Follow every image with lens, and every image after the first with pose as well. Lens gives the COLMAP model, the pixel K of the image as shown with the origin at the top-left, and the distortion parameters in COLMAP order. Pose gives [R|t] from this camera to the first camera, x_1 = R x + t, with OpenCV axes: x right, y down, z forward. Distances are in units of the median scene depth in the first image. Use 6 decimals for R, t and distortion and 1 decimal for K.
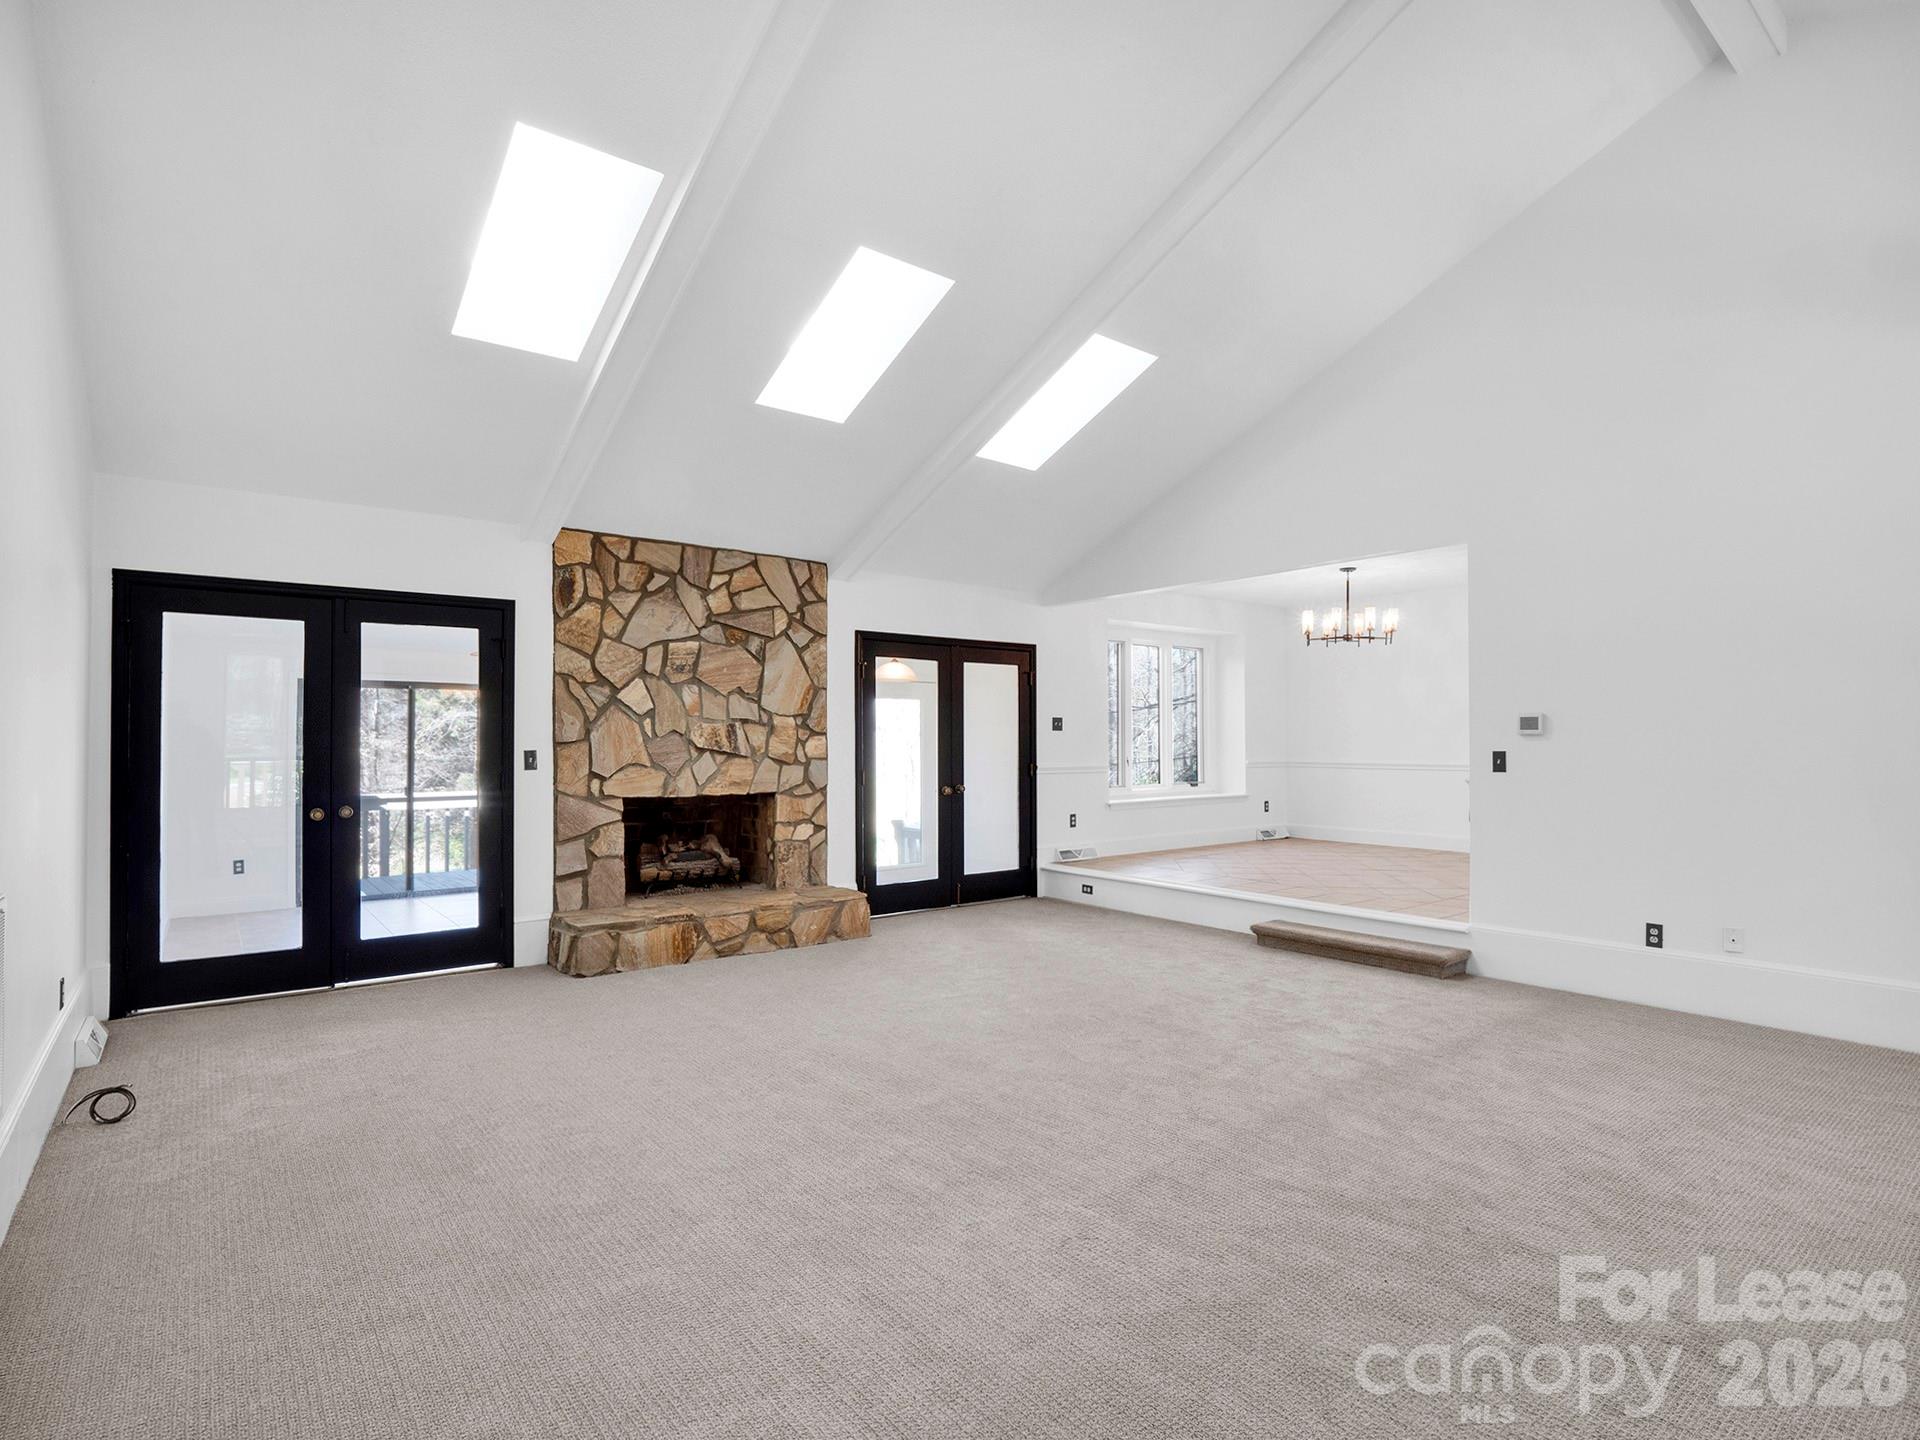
lens RADIAL K [[978.2, 0, 963.5], [0, 978.2, 730.8], [0, 0, 1]] dist [0.000435, -0.005145]
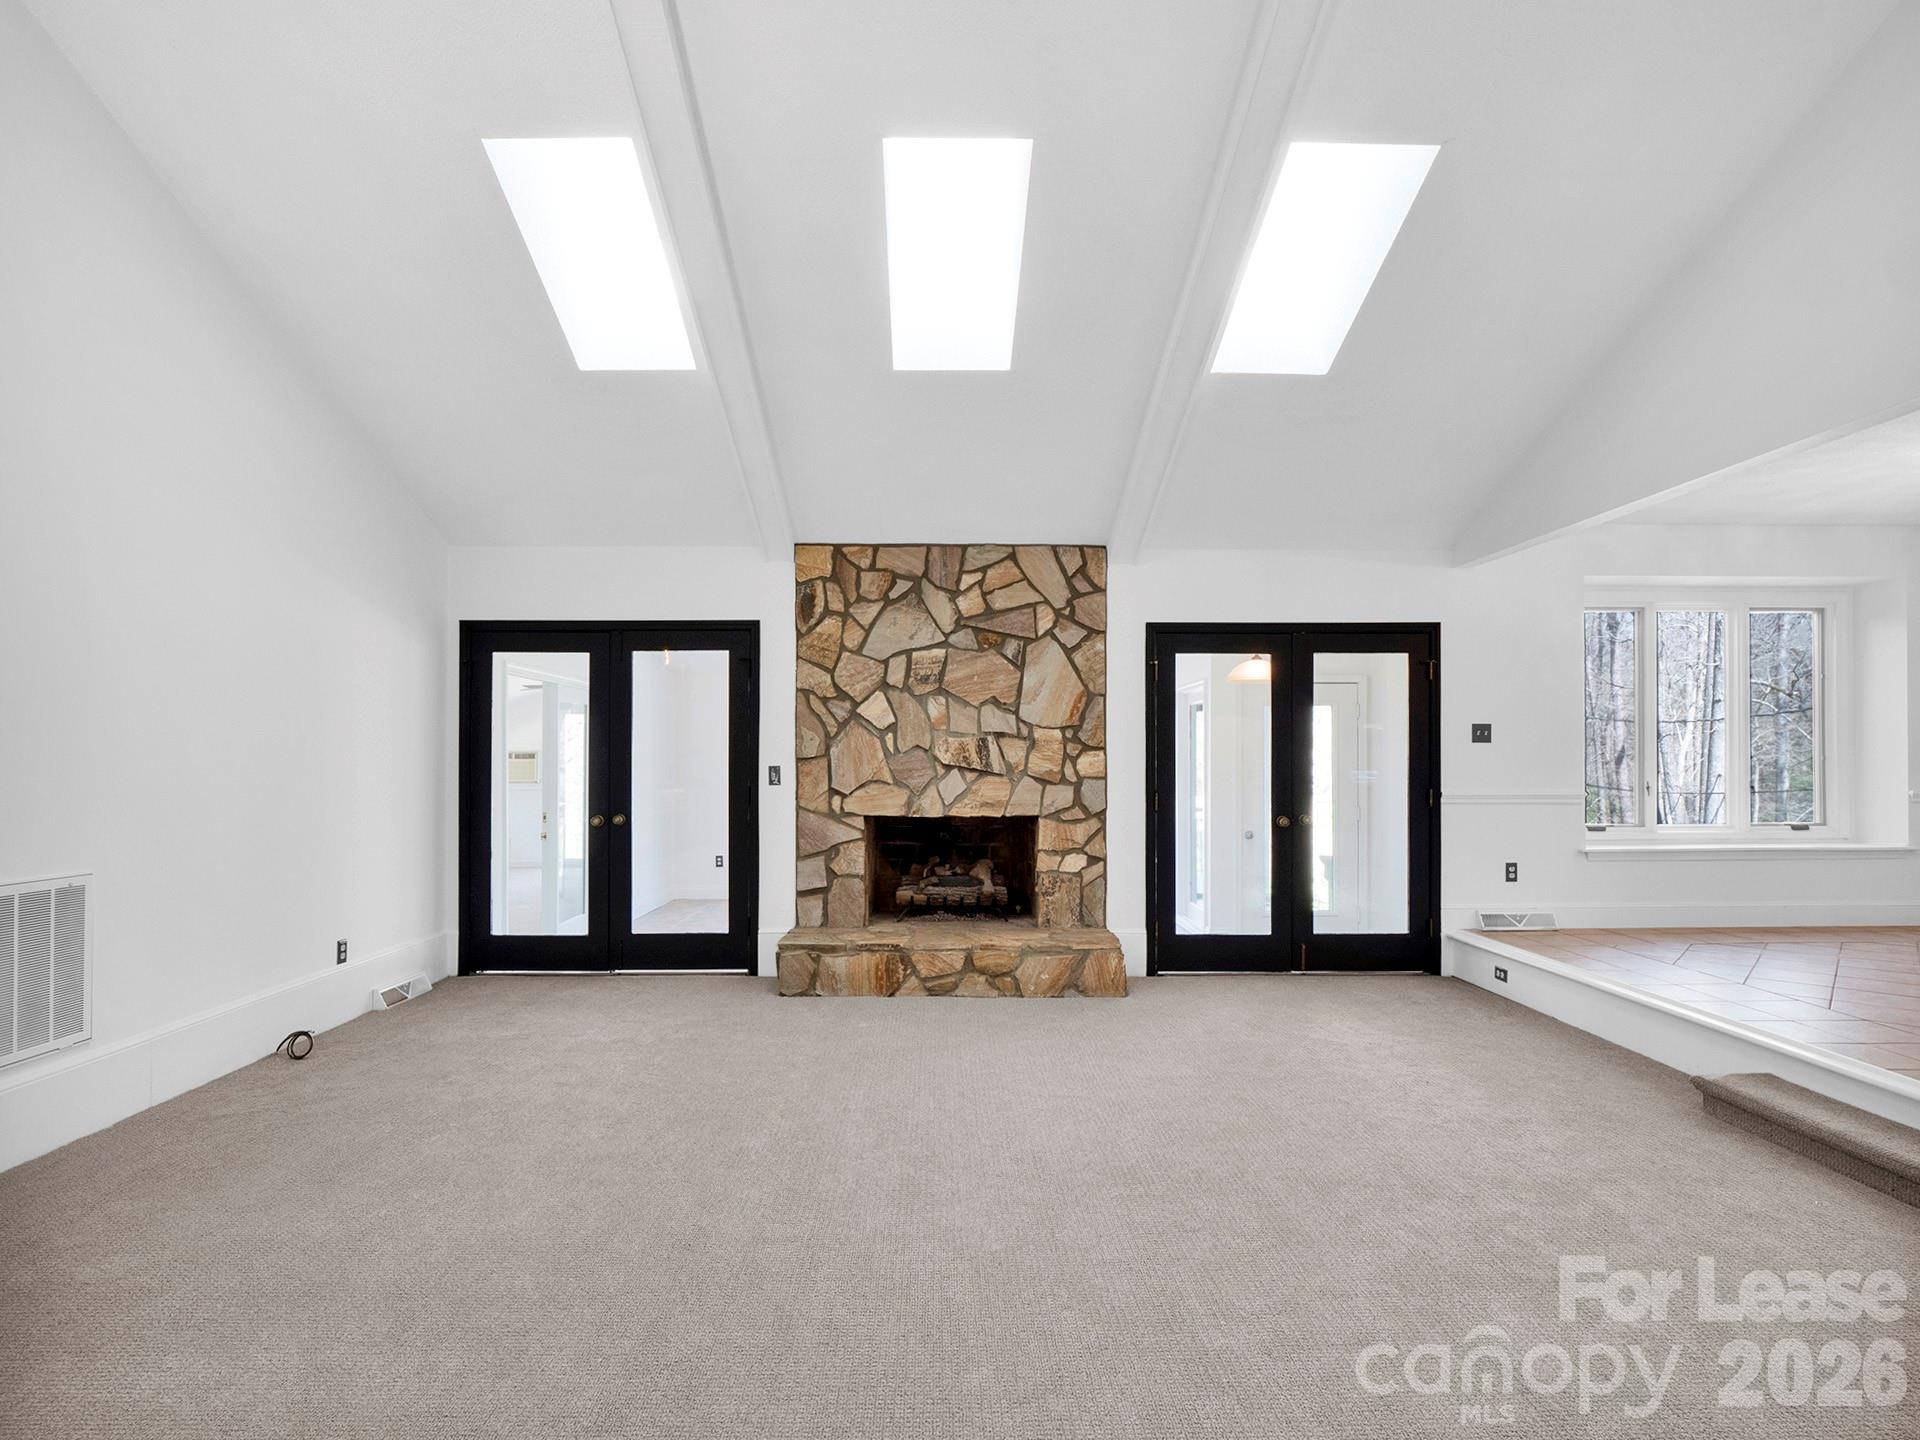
lens RADIAL K [[978.2, 0, 948.9], [0, 978.2, 758.8], [0, 0, 1]] dist [0.000435, -0.005145]
pose [[0.789902, -0.001362, -0.613231, 0.305339], [0.005307, 0.999975, 0.004615, 0.008237], [0.613210, -0.006899, 0.789890, 0.284998]]
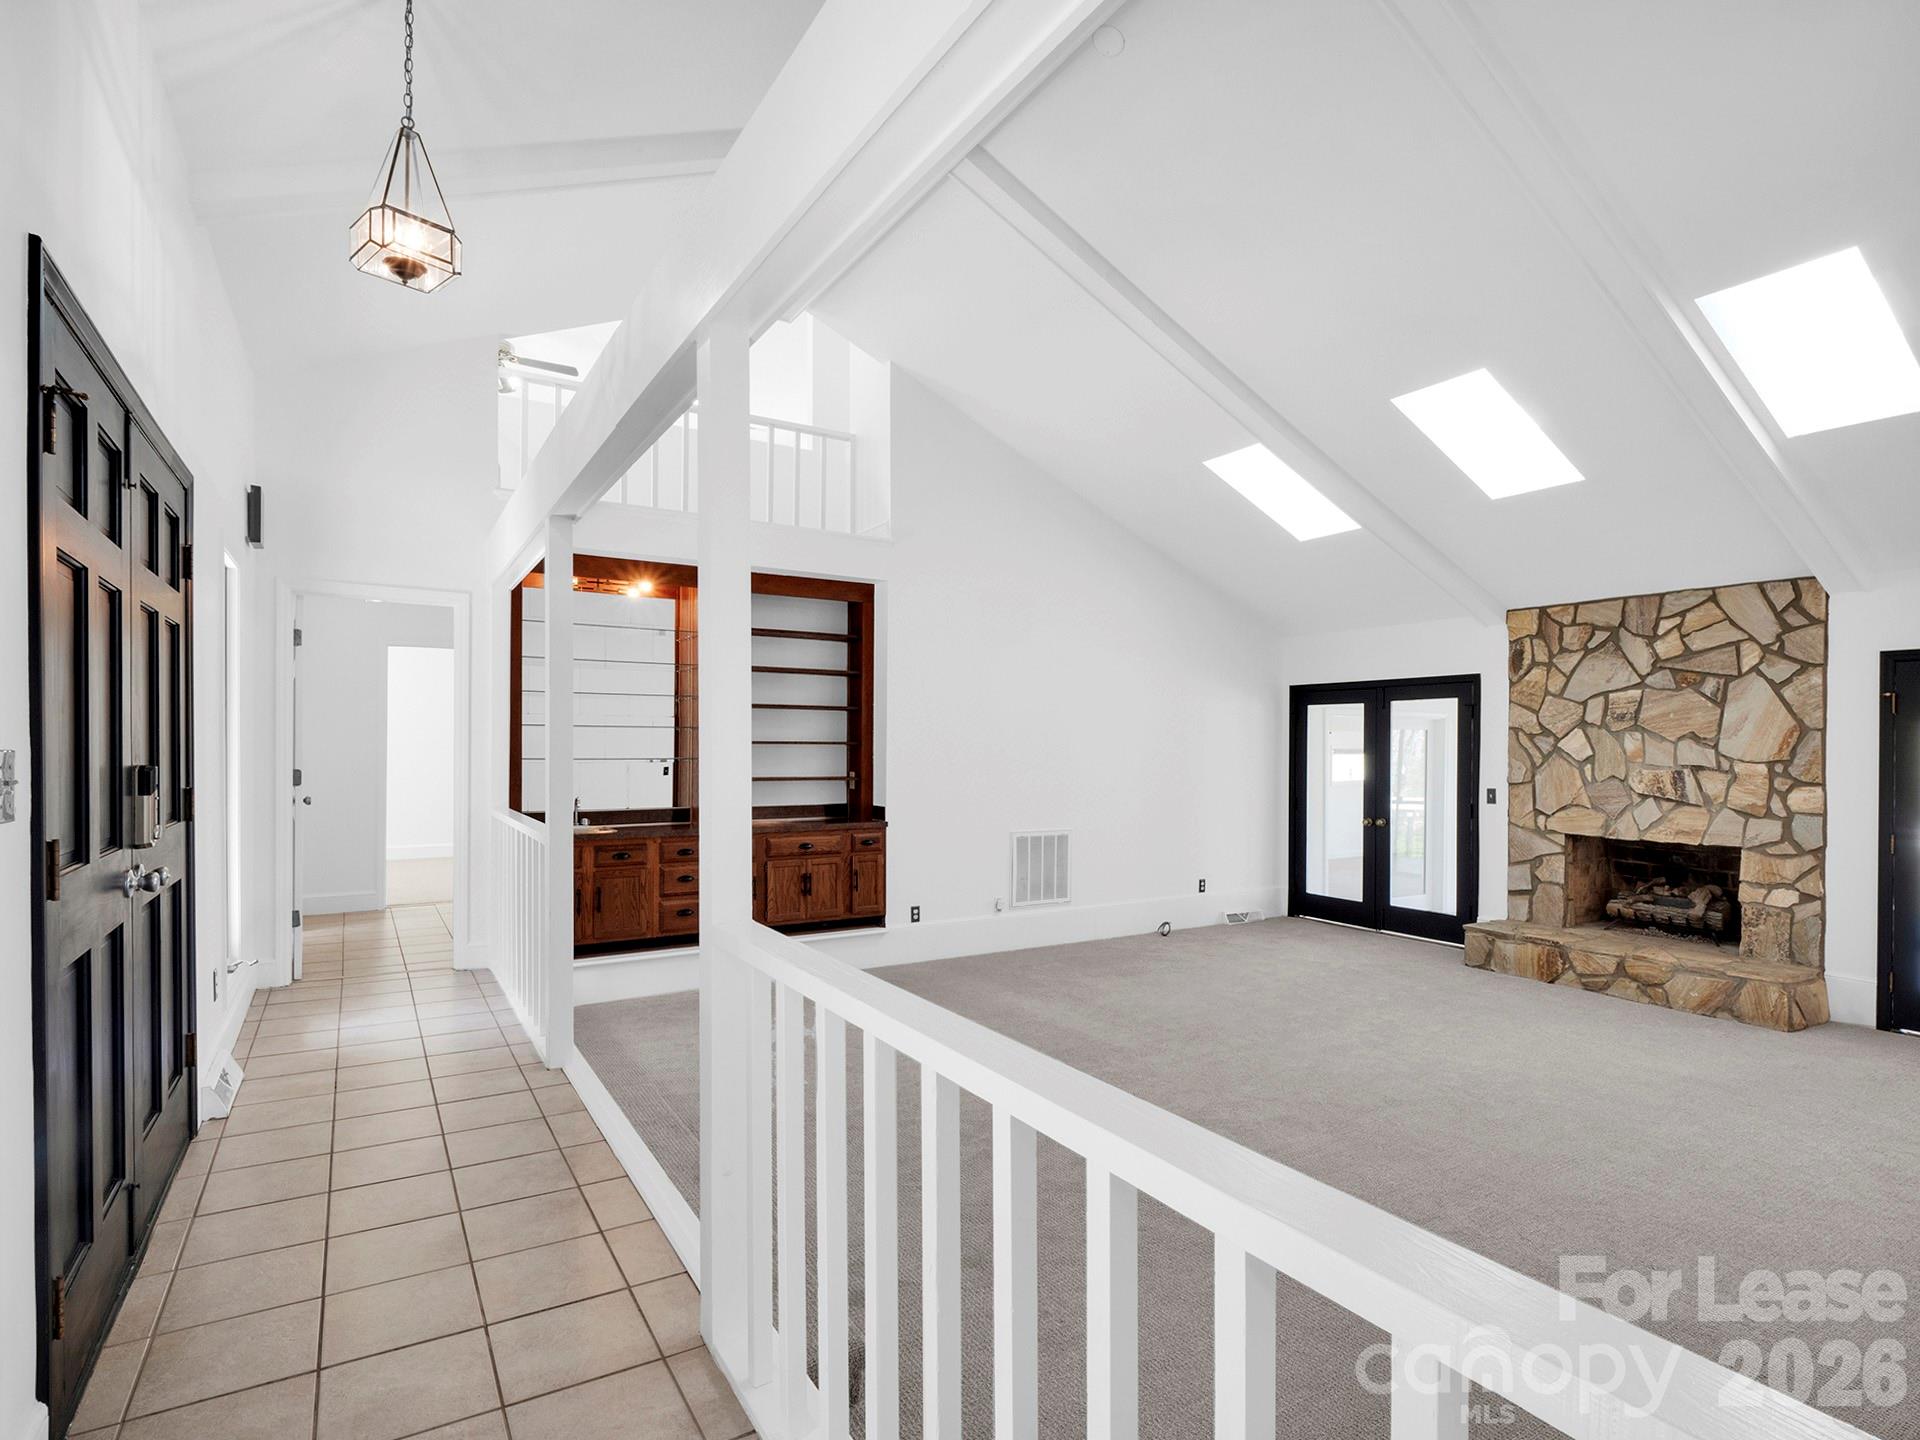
lens RADIAL K [[978.2, 0, 952.8], [0, 978.2, 737.3], [0, 0, 1]] dist [0.000435, -0.005145]
pose [[-0.129440, -0.009772, -0.991539, 0.862160], [0.001111, 0.999949, -0.010000, -0.032861], [0.991587, -0.002396, -0.129423, 0.433611]]
